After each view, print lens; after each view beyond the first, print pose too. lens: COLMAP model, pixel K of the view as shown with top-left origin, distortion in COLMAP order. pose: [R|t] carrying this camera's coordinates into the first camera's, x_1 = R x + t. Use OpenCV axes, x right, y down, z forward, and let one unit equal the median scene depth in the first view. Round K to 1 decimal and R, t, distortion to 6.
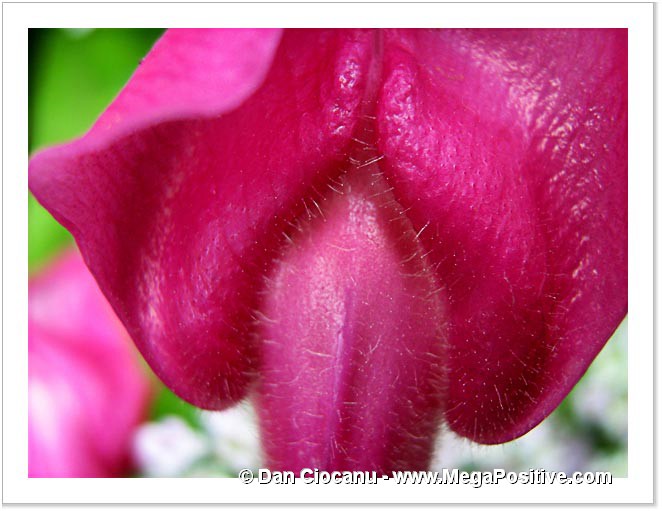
lens RADIAL K [[650.2, 0, 331.0], [0, 650.2, 255.5], [0, 0, 1]] dist [-0.169749, 0.003302]
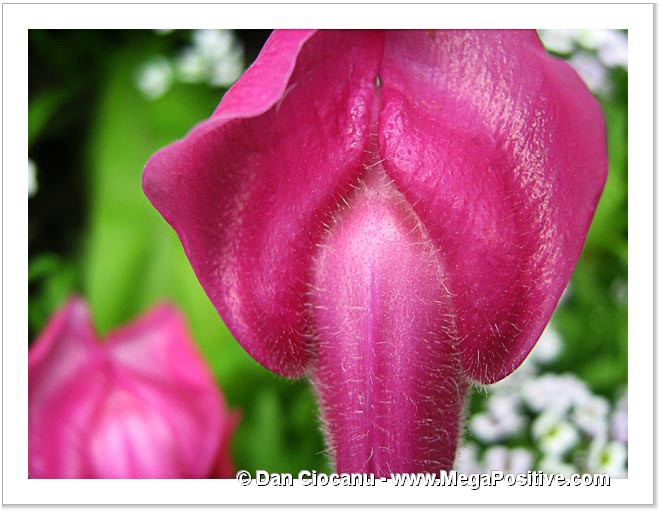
lens RADIAL K [[656.9, 0, 330.0], [0, 656.9, 256.5], [0, 0, 1]] dist [-0.170478, 0.006772]
pose [[0.991140, -0.093966, -0.093874, 0.069117], [0.078561, 0.984609, -0.156117, 0.256931], [0.107099, 0.147358, 0.983268, -0.384786]]
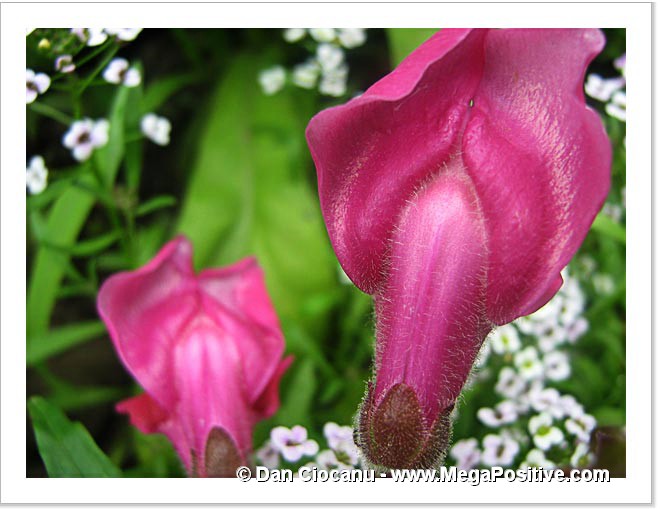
lens RADIAL K [[648.2, 0, 330.0], [0, 648.2, 254.5], [0, 0, 1]] dist [-0.169749, 0.003302]
pose [[0.974162, 0.131607, -0.183544, 0.073656], [-0.167995, 0.965411, -0.199400, 0.623297], [0.150953, 0.225082, 0.962575, -0.964490]]
